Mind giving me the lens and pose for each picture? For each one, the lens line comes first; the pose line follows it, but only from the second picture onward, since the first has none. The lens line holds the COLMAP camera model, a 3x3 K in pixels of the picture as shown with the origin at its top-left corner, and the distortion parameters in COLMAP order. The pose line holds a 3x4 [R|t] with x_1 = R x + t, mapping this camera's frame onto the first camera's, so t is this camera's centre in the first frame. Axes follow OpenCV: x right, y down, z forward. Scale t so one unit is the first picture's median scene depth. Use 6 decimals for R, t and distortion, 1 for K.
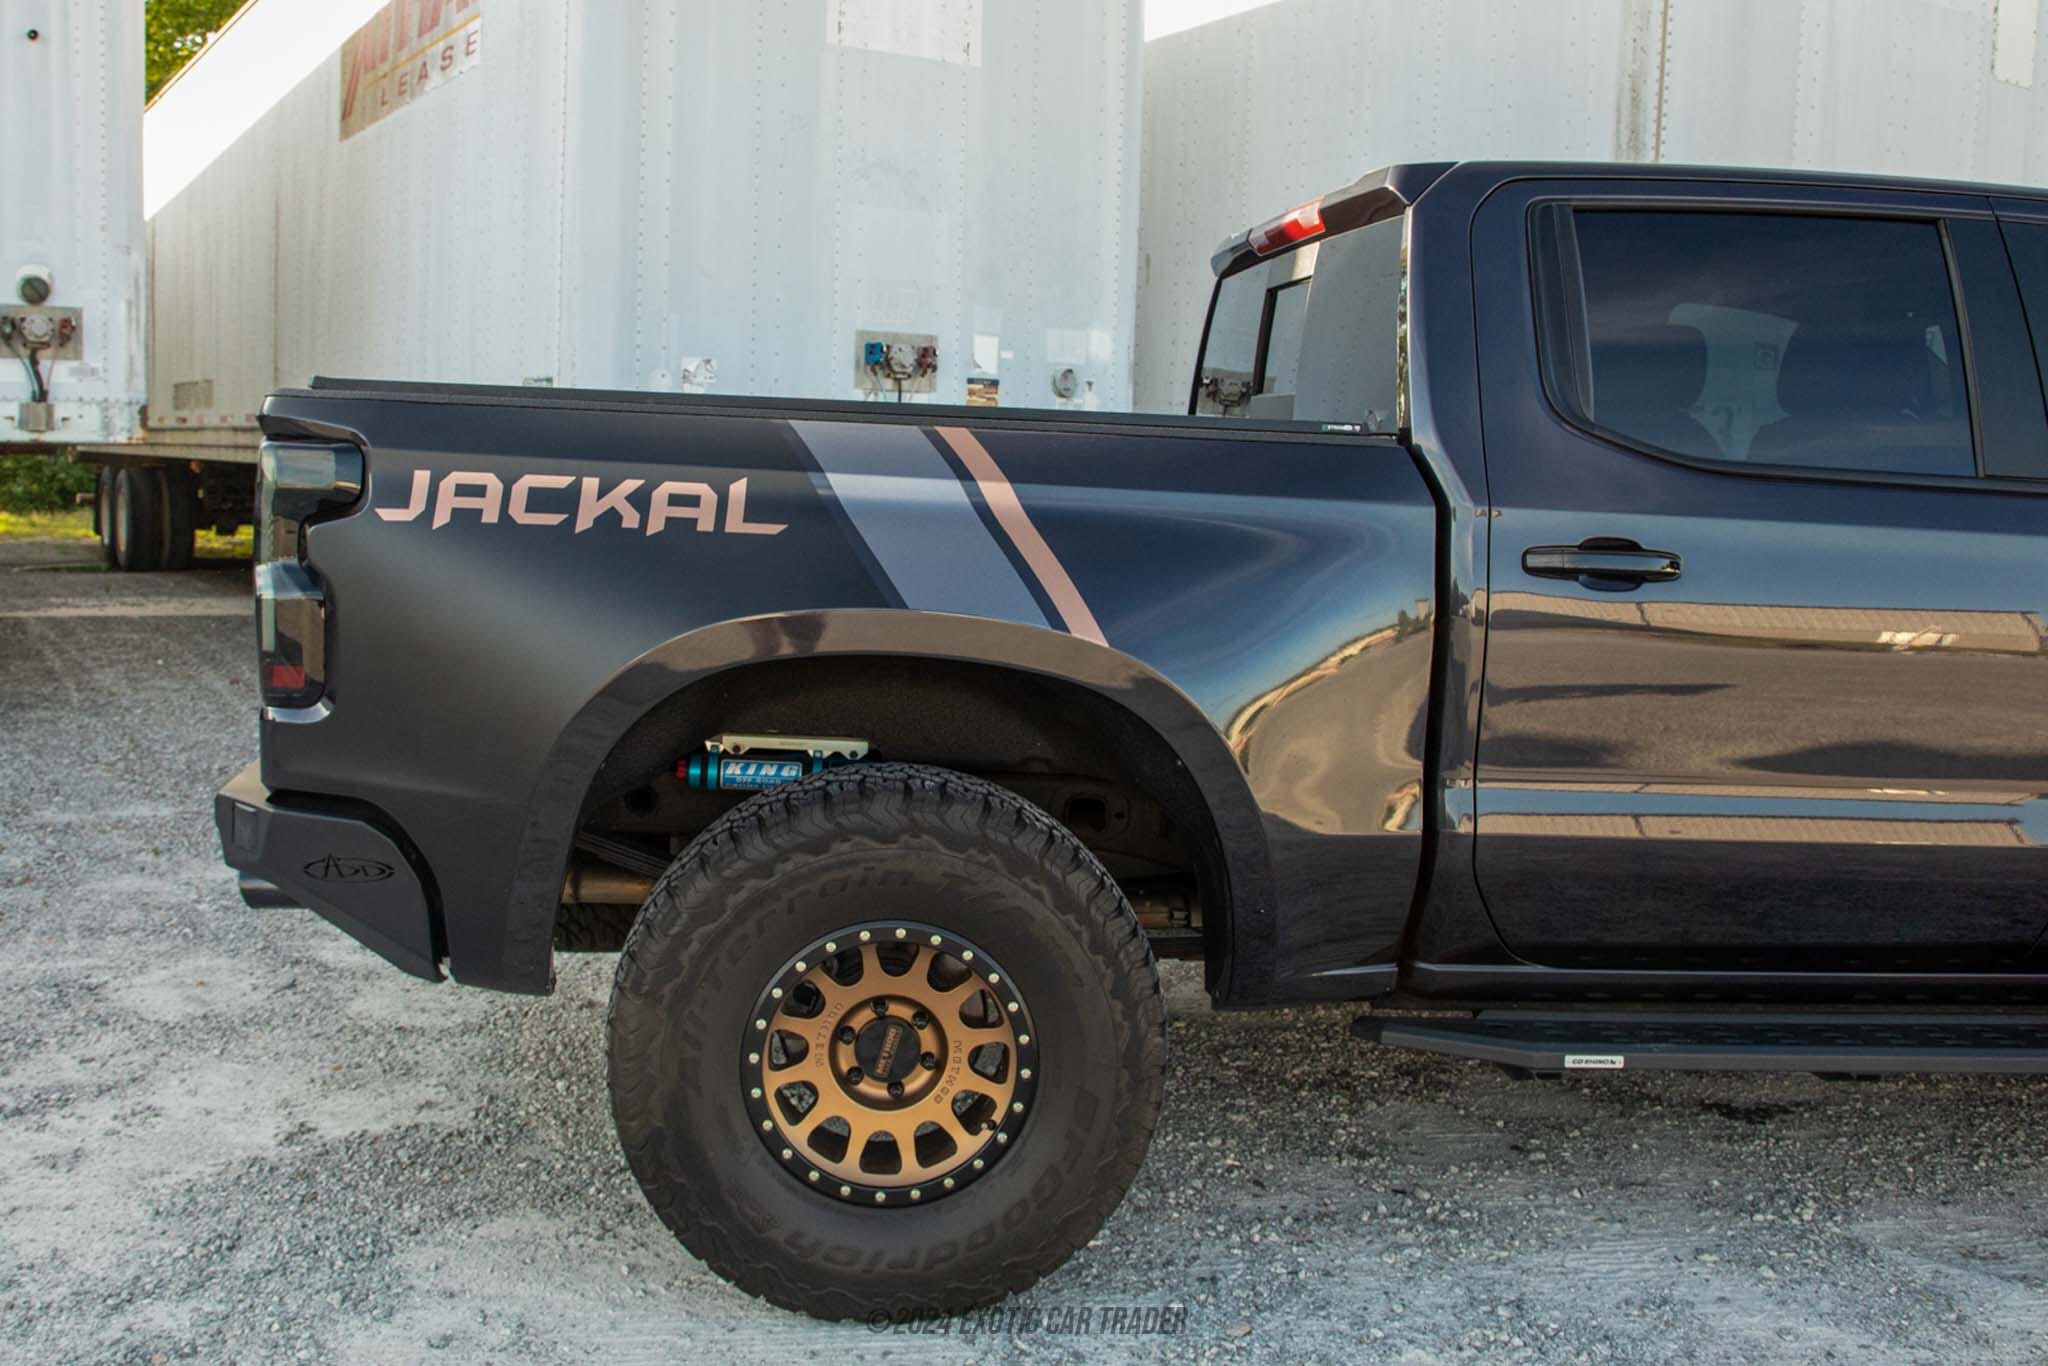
lens RADIAL K [[1790.8, 0, 880.1], [0, 1790.8, 662.2], [0, 0, 1]] dist [-0.062441, 0.008060]
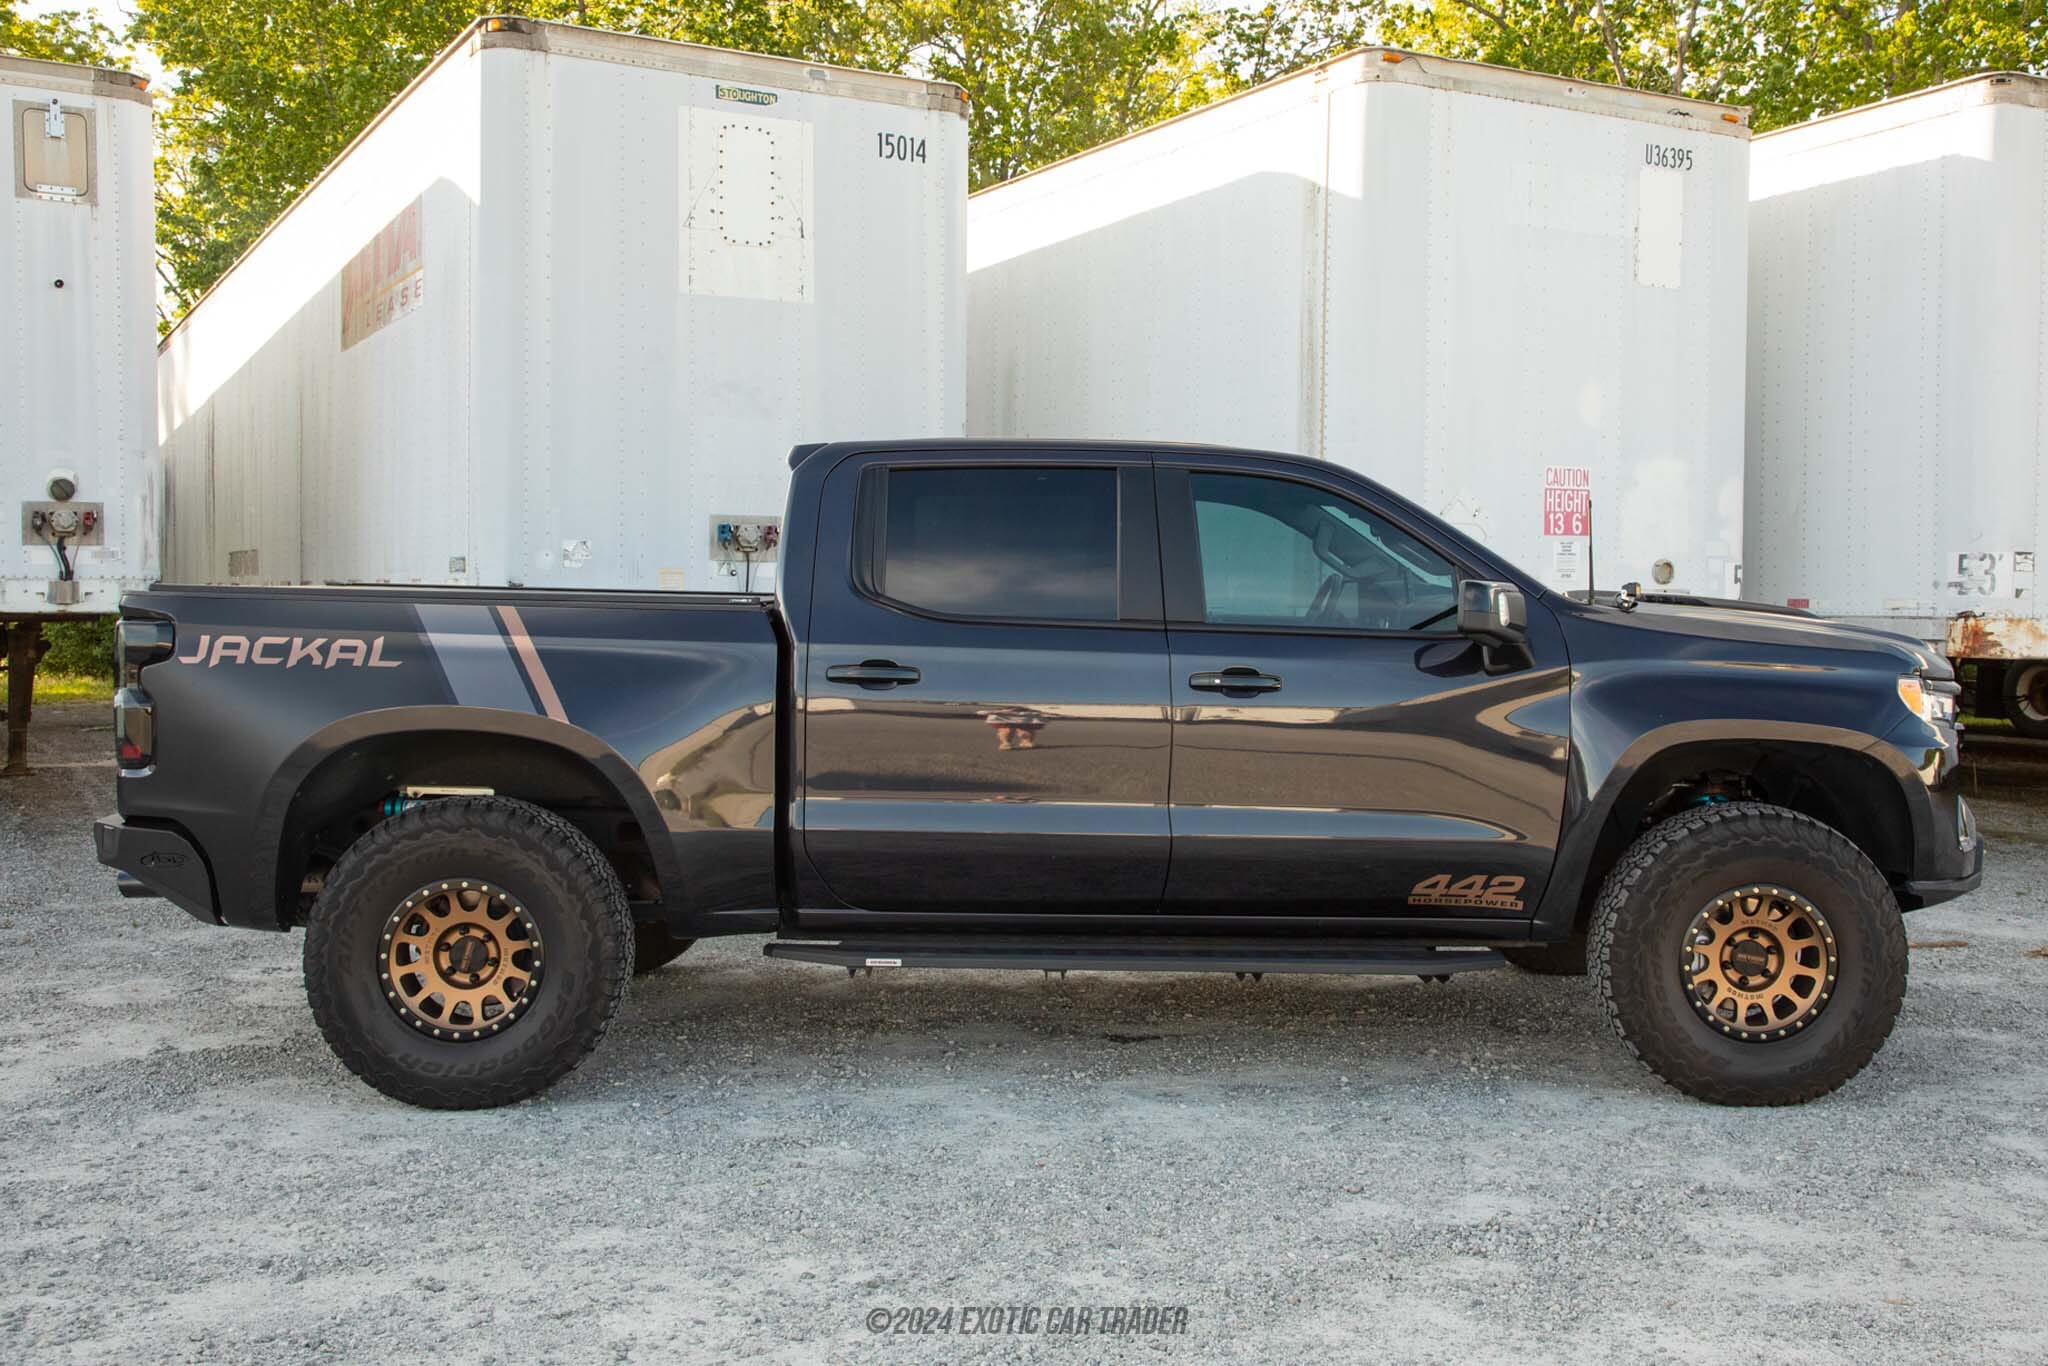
lens RADIAL K [[2064.7, 0, 1071.6], [0, 2064.7, 679.3], [0, 0, 1]] dist [0.028631, 0.022684]
pose [[0.999343, -0.020314, -0.030024, 0.679508], [0.017982, 0.996946, -0.075994, 0.112419], [0.031476, 0.075404, 0.996656, -1.066397]]
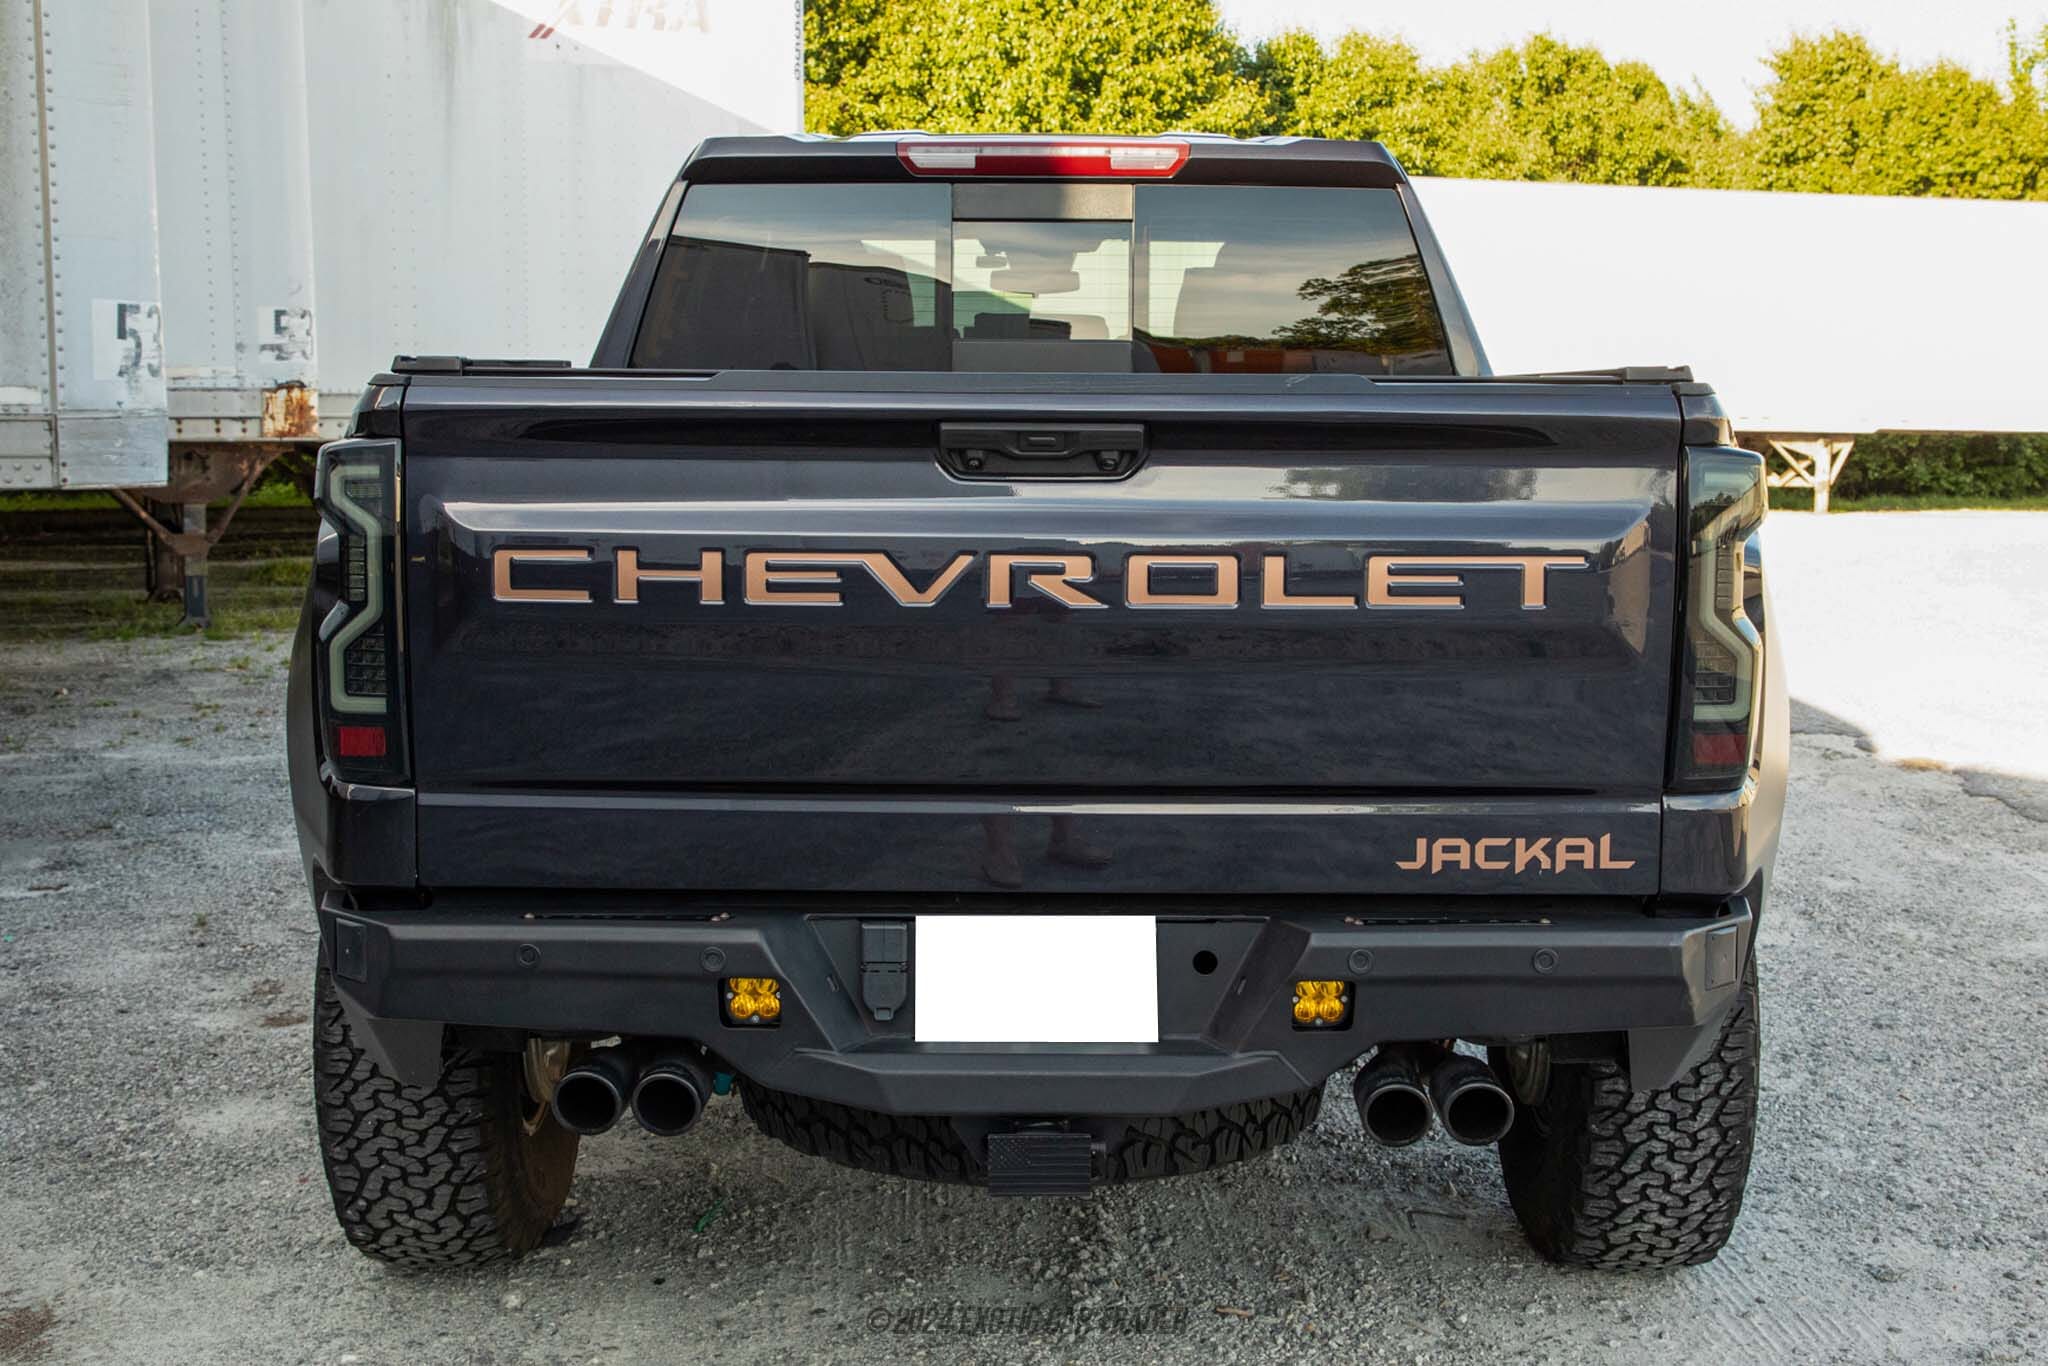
lens RADIAL K [[2581.4, 0, 1024.0], [0, 2581.4, 683.0], [0, 0, 1]] dist [0.082813, 0.015200]
pose [[0.043771, -0.150789, 0.987597, -1.507319], [0.118486, 0.982350, 0.144736, -0.227969], [-0.991991, 0.110681, 0.060865, 1.258505]]
